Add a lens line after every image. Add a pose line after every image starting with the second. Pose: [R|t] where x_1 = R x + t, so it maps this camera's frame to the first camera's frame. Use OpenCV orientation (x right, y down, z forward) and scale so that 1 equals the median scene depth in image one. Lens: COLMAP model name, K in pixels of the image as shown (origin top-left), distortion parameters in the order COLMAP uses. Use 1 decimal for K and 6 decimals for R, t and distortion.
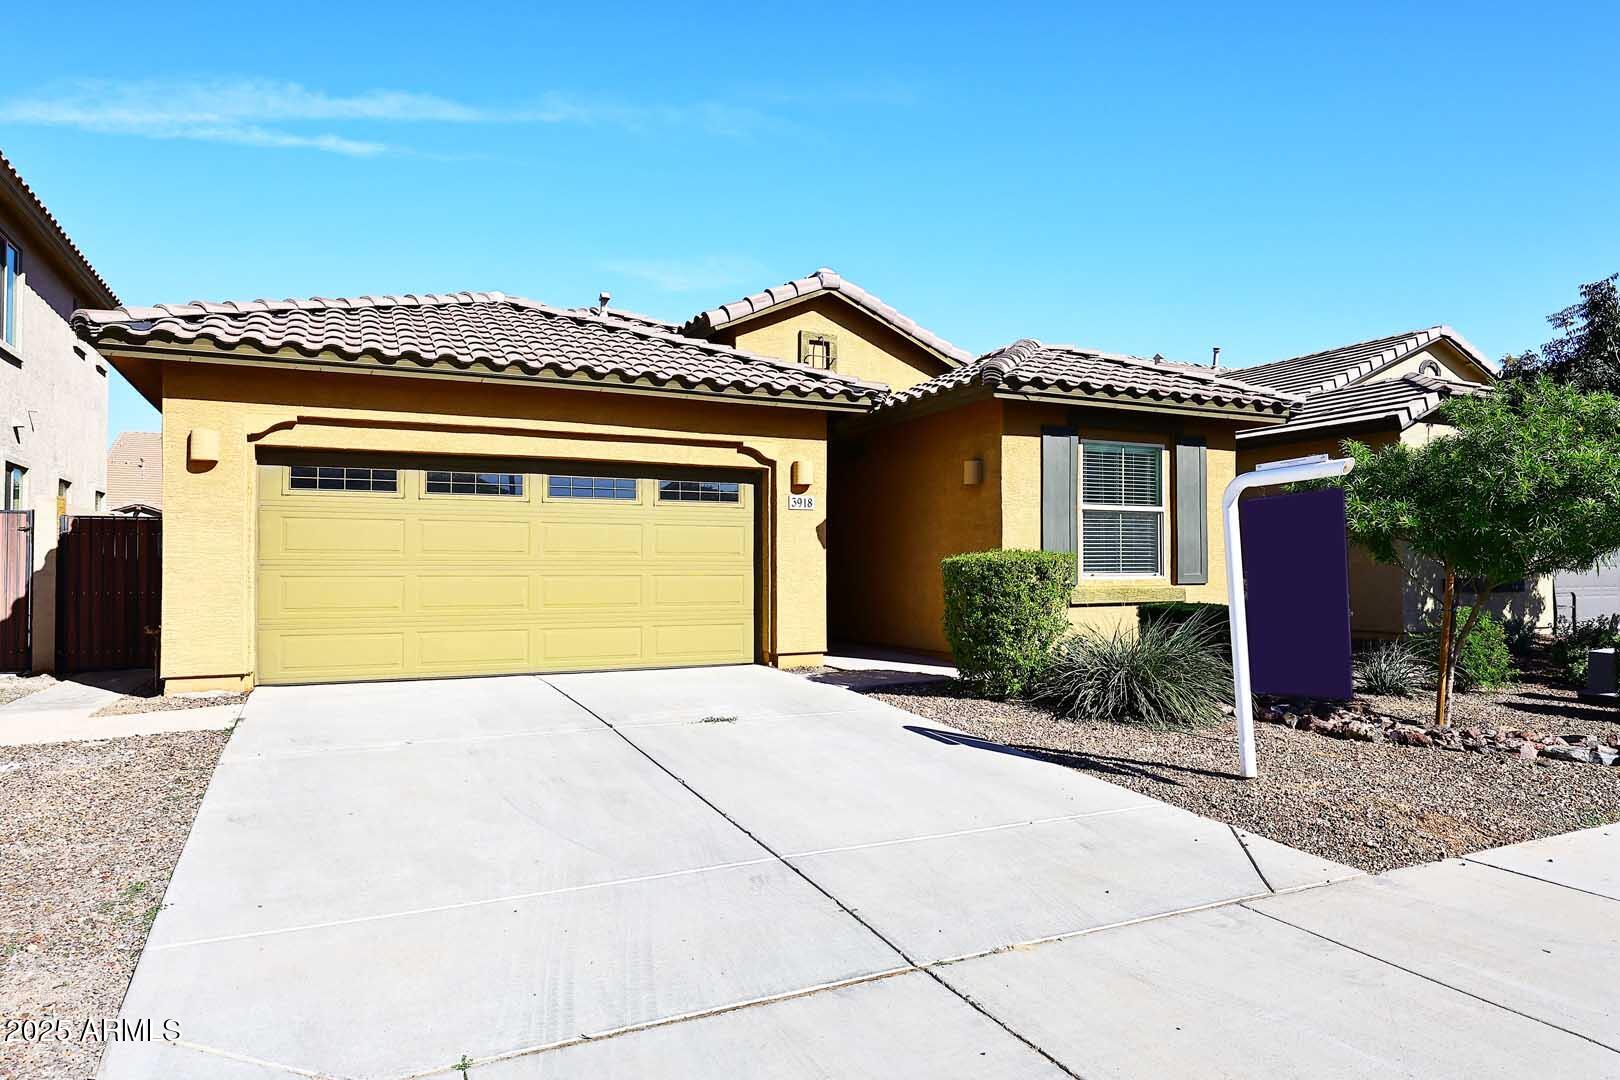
lens RADIAL K [[999.7, 0, 813.9], [0, 999.7, 555.3], [0, 0, 1]] dist [-0.001451, -0.000826]
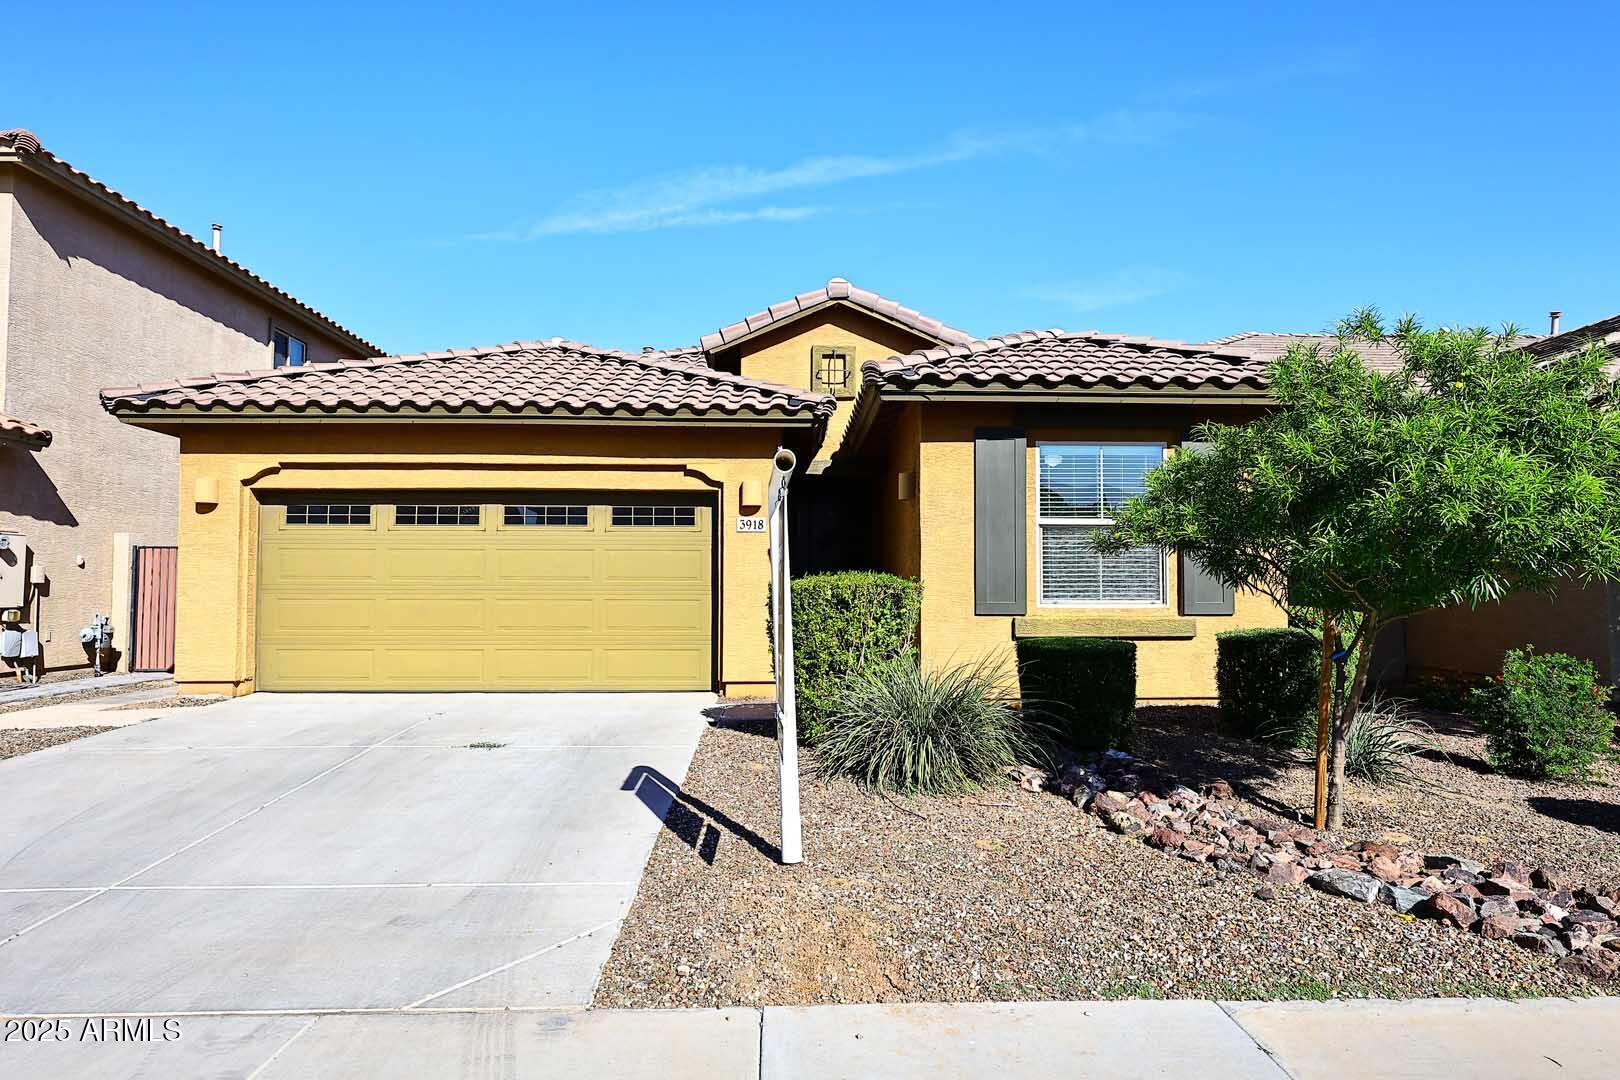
lens RADIAL K [[1000.4, 0, 810.0], [0, 1000.4, 540.0], [0, 0, 1]] dist [0.010485, 0.000729]
pose [[0.910539, -0.018735, -0.412999, 0.439419], [0.002477, 0.999202, -0.039867, 0.000382], [0.413416, 0.035277, 0.909859, 0.152201]]
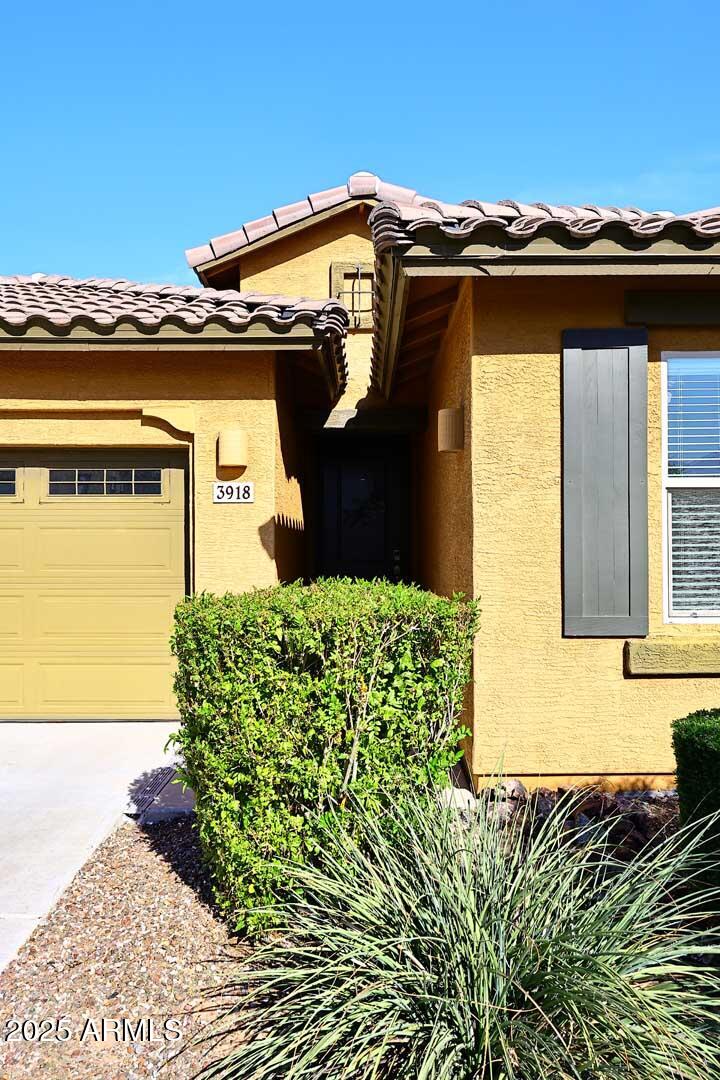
lens RADIAL K [[769.4, 0, 360.0], [0, 769.4, 540.0], [0, 0, 1]] dist [-0.007761, -0.001597]
pose [[0.897773, -0.005516, -0.440423, 0.300310], [0.007965, 0.999961, 0.003711, -0.021641], [0.440386, -0.006840, 0.897782, 0.571286]]
